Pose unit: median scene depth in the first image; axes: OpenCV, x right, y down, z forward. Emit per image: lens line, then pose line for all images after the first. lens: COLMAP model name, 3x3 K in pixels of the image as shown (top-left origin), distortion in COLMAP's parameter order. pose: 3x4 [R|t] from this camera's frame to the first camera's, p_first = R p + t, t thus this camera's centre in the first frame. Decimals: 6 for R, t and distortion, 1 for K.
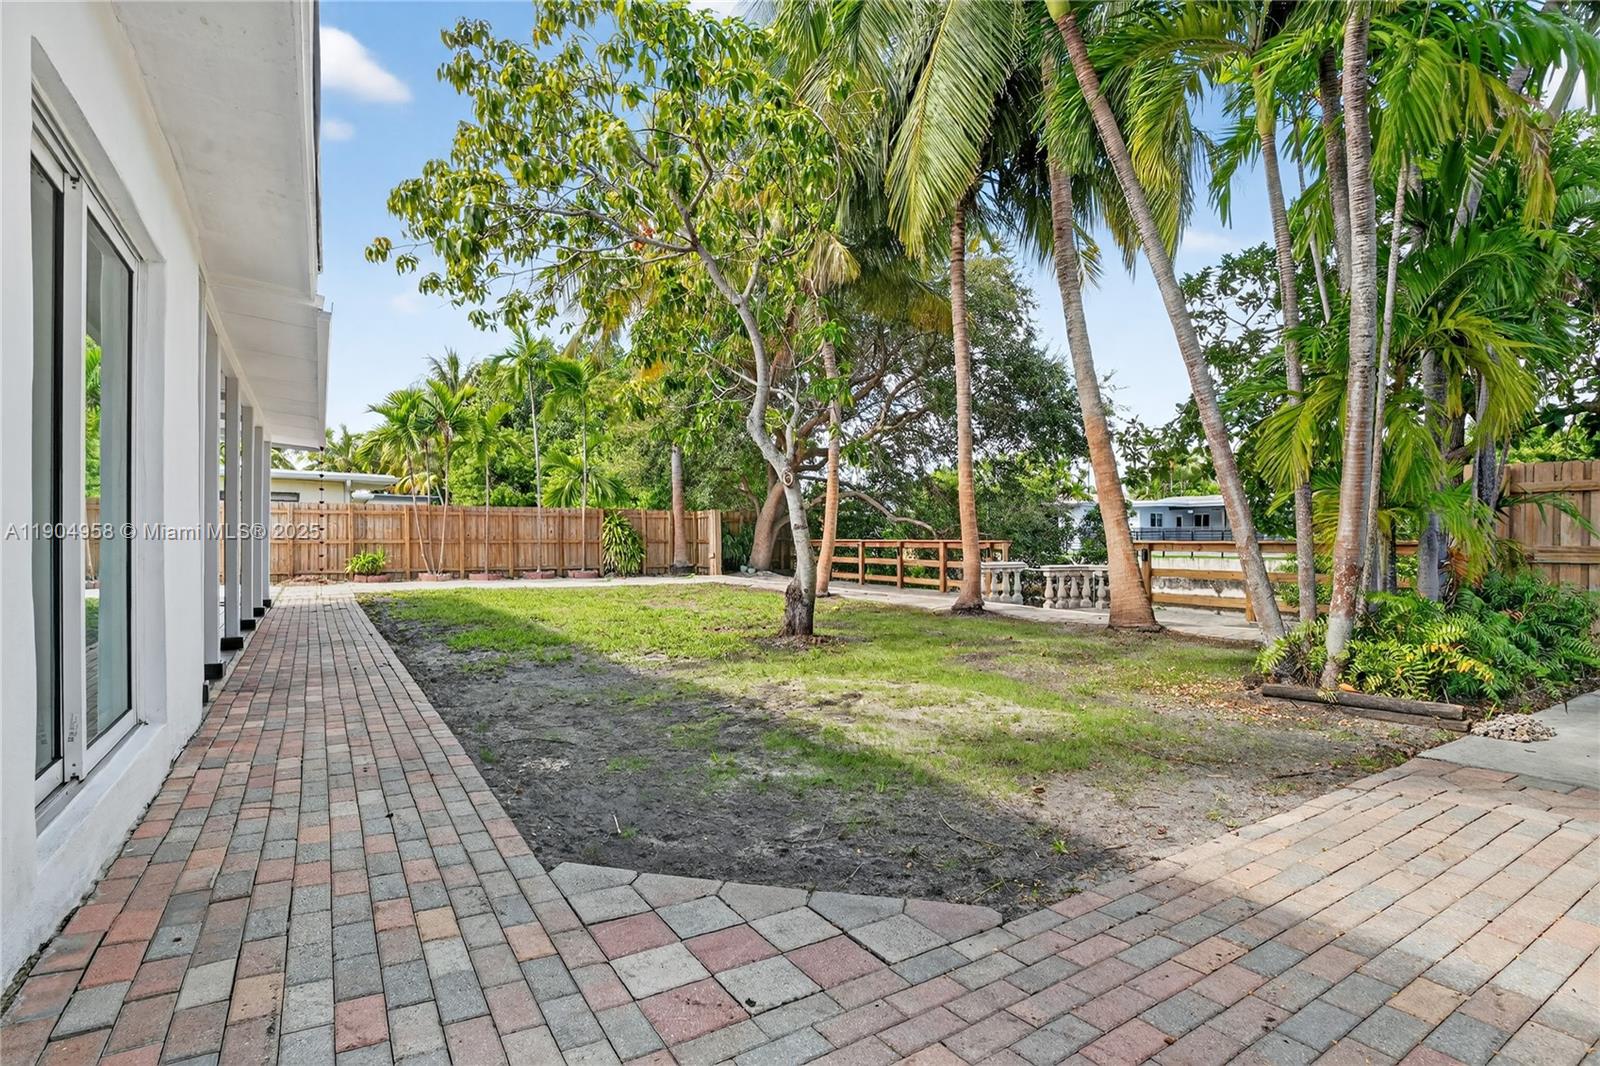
lens RADIAL K [[779.4, 0, 794.2], [0, 779.4, 521.5], [0, 0, 1]] dist [-0.031123, 0.003052]
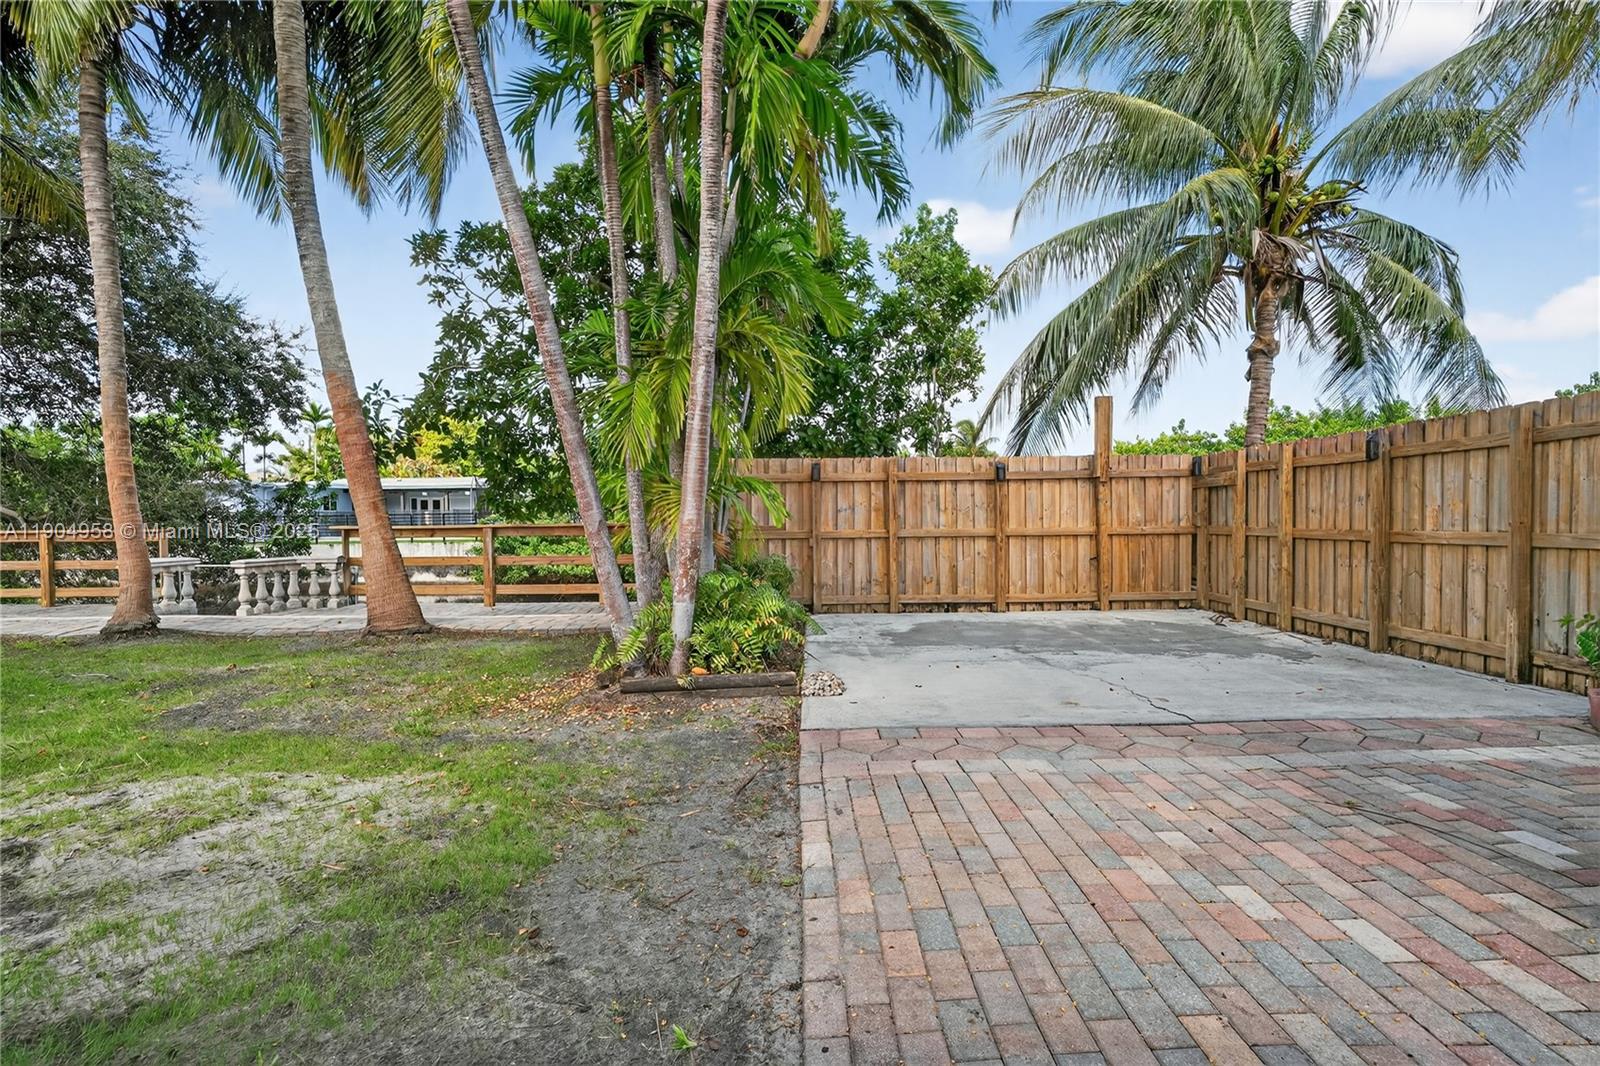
lens RADIAL K [[779.4, 0, 798.0], [0, 779.4, 528.4], [0, 0, 1]] dist [-0.031123, 0.003052]
pose [[0.537850, -0.019951, 0.842804, -0.024644], [-0.005294, 0.999620, 0.027042, 0.001235], [-0.843024, -0.019006, 0.537540, 0.142866]]
